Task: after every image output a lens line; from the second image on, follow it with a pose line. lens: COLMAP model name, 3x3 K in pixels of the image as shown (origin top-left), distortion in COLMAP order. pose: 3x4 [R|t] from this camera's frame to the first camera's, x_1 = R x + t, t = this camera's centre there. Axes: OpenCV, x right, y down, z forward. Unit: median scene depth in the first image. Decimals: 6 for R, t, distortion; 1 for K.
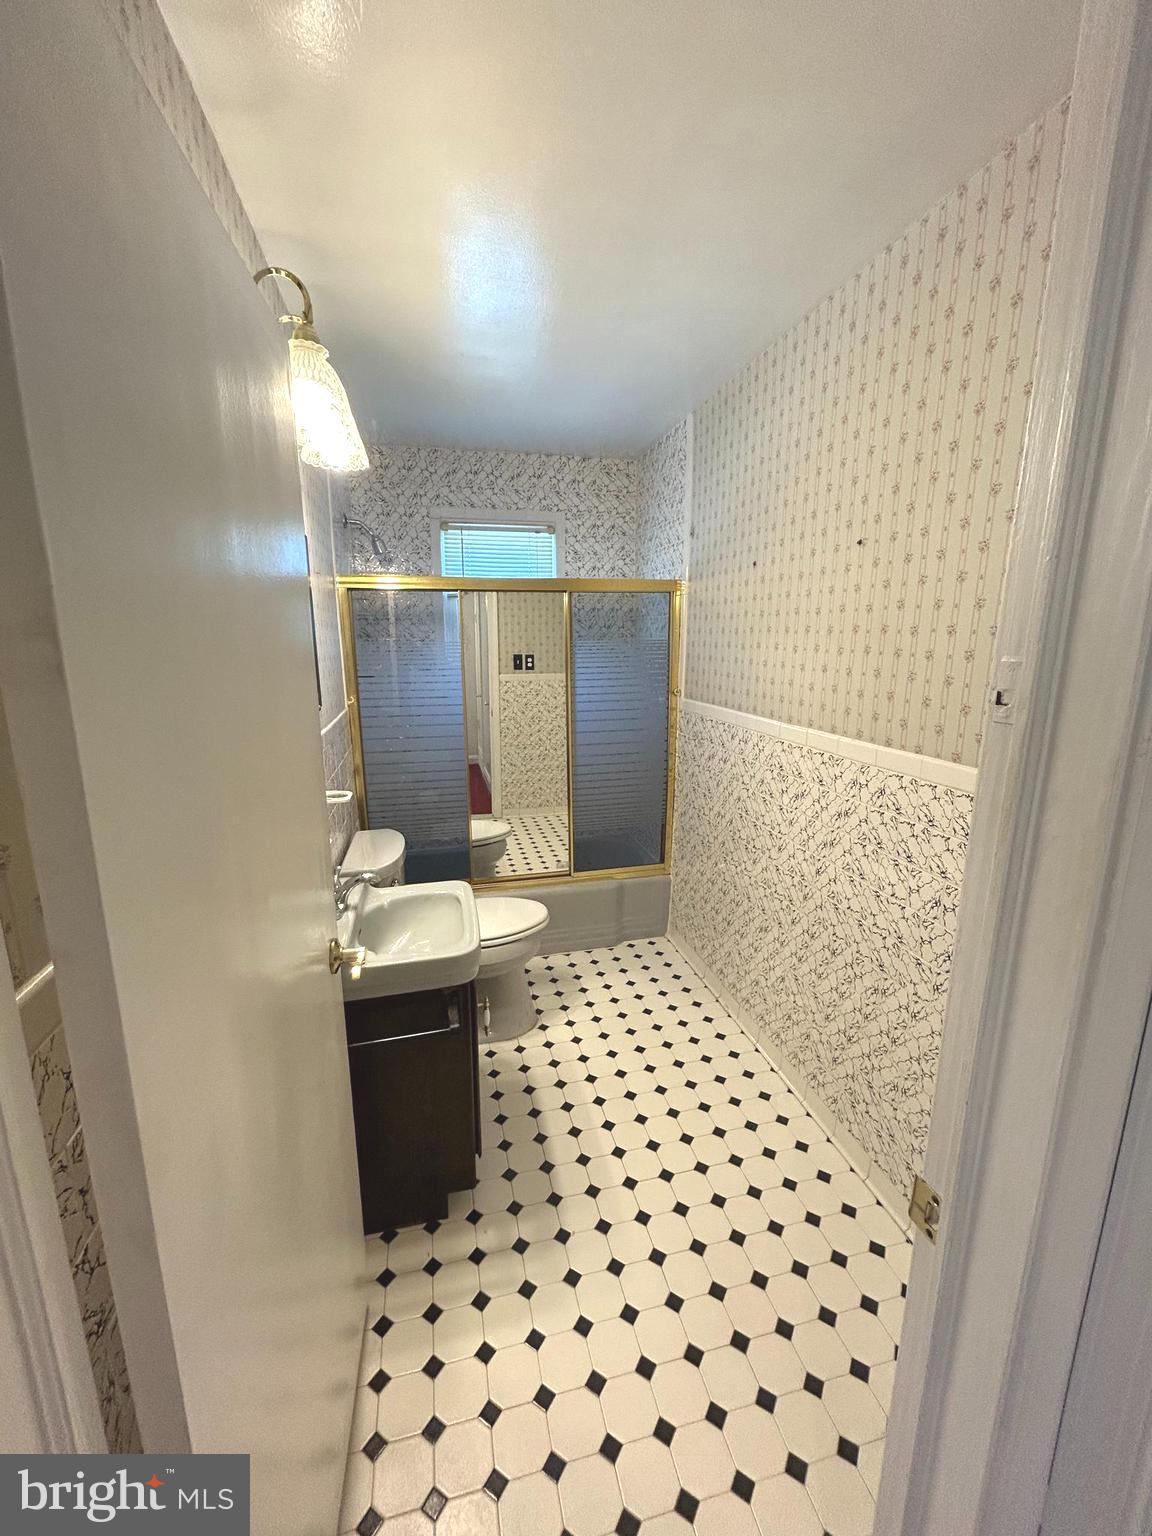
lens RADIAL K [[619.2, 0, 575.3], [0, 619.2, 768.7], [0, 0, 1]] dist [0.008367, -0.000722]
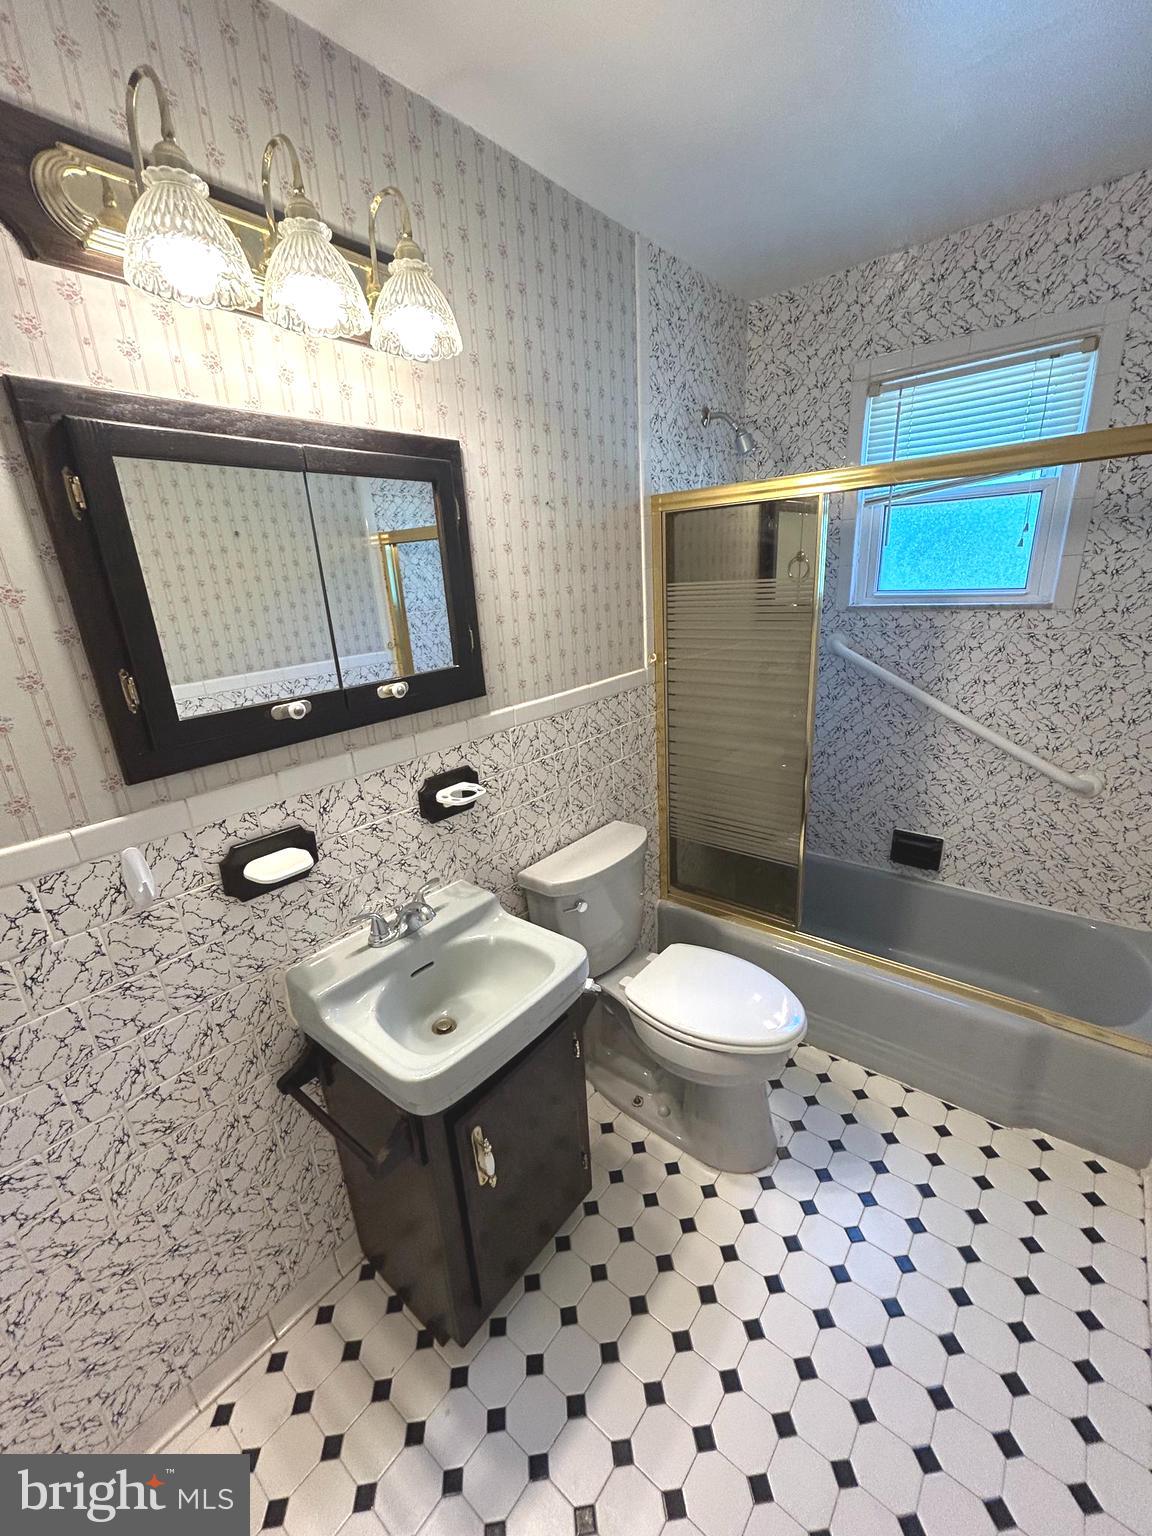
lens RADIAL K [[619.2, 0, 576.0], [0, 619.2, 766.7], [0, 0, 1]] dist [0.008367, -0.000722]
pose [[0.608726, 0.214497, -0.763835, 0.205567], [-0.113478, 0.976400, 0.183755, -0.100391], [0.785223, -0.025178, 0.618701, 0.384619]]
